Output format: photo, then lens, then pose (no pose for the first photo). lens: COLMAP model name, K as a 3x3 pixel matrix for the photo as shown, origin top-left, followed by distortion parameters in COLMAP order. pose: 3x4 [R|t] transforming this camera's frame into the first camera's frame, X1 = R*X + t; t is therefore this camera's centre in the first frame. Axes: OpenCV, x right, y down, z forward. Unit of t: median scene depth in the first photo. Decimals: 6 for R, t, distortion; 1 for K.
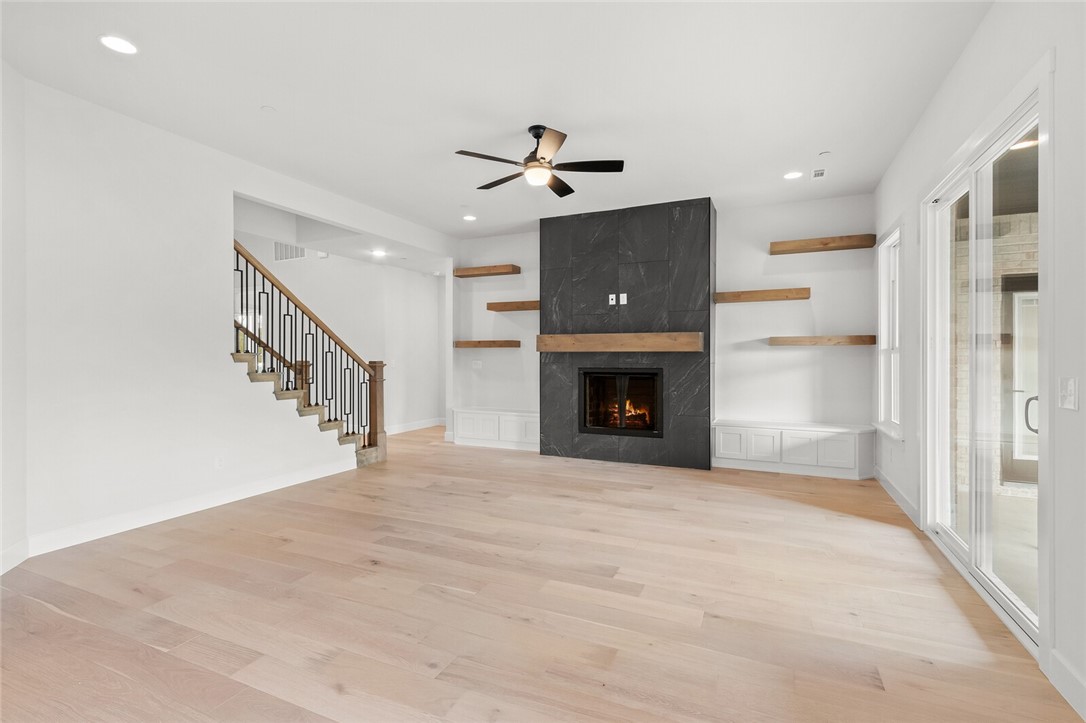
lens RADIAL K [[506.3, 0, 533.1], [0, 506.3, 356.0], [0, 0, 1]] dist [0.004107, 0.002504]
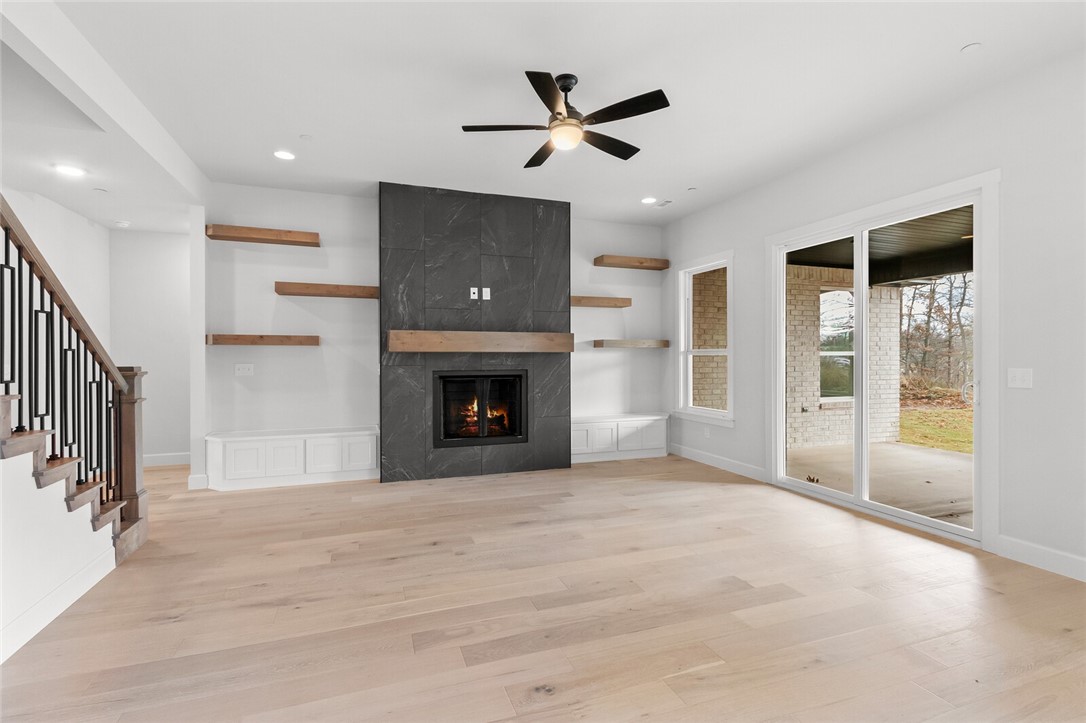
lens RADIAL K [[506.3, 0, 536.4], [0, 506.3, 357.2], [0, 0, 1]] dist [0.004107, 0.002504]
pose [[0.710884, -0.001021, 0.703308, -0.411817], [0.001556, 0.999999, -0.000121, 0.000673], [-0.703307, 0.001180, 0.710885, 0.308774]]
